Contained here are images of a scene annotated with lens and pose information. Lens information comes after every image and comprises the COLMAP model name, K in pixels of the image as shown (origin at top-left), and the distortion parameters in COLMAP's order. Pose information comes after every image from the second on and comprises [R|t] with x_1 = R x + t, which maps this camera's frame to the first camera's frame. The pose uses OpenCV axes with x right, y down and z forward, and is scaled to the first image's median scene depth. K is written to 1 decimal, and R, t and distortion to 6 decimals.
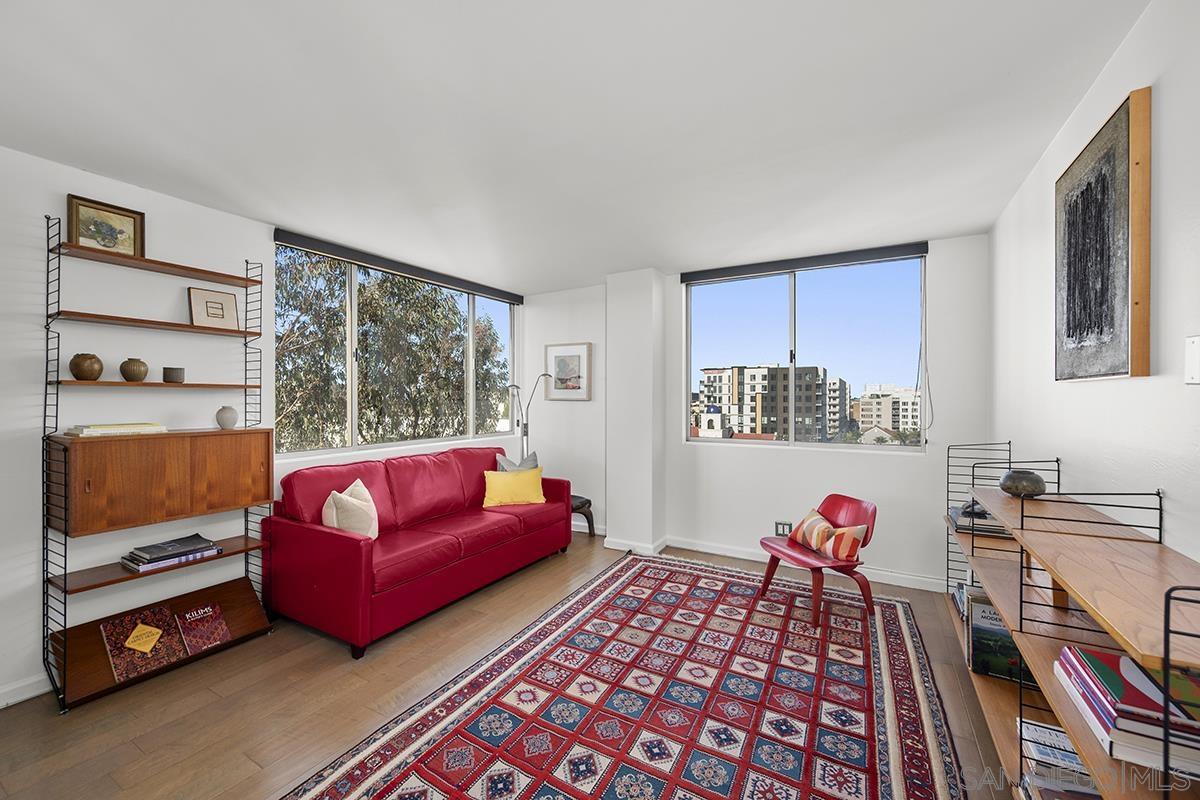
lens RADIAL K [[474.0, 0, 603.4], [0, 474.0, 396.9], [0, 0, 1]] dist [-0.001871, -0.000012]
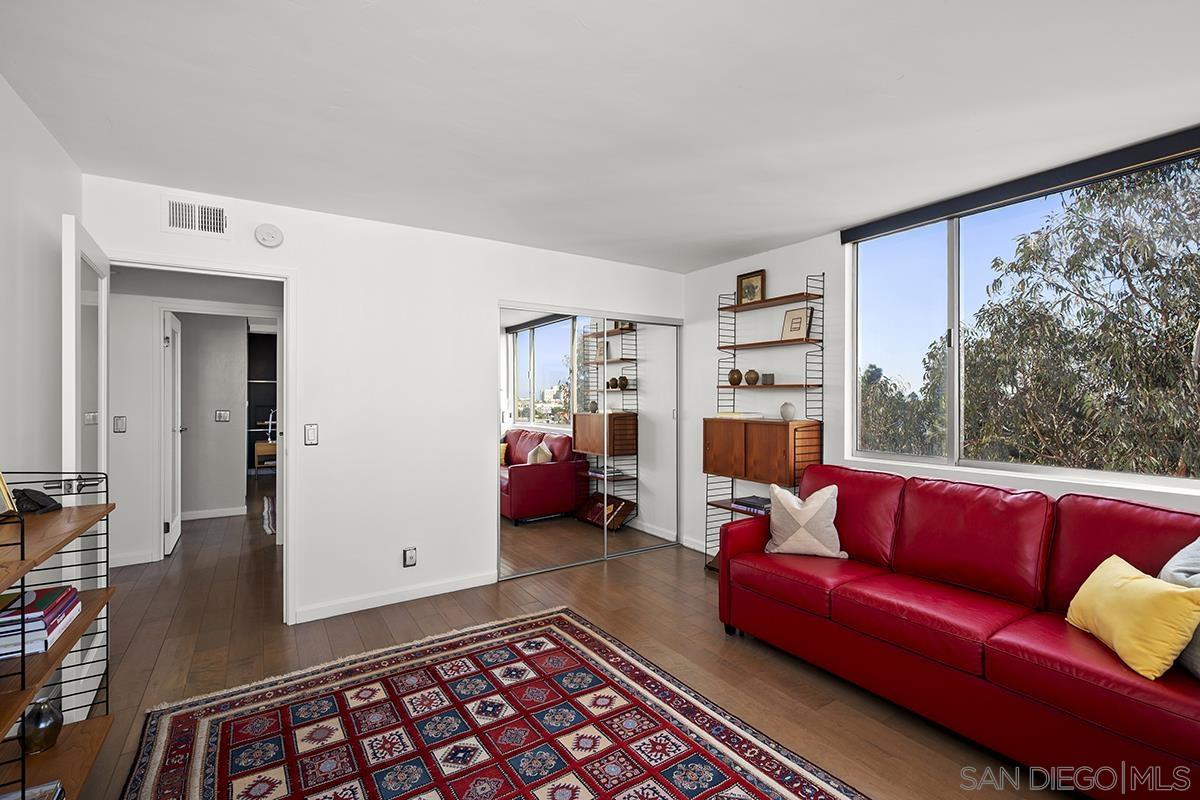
lens RADIAL K [[498.8, 0, 590.2], [0, 498.8, 402.2], [0, 0, 1]] dist [-0.003453, -0.000262]
pose [[-0.453887, 0.013560, -0.890956, 0.735311], [0.006857, 0.999908, 0.011725, -0.000287], [0.891033, -0.000787, -0.453938, 1.394292]]
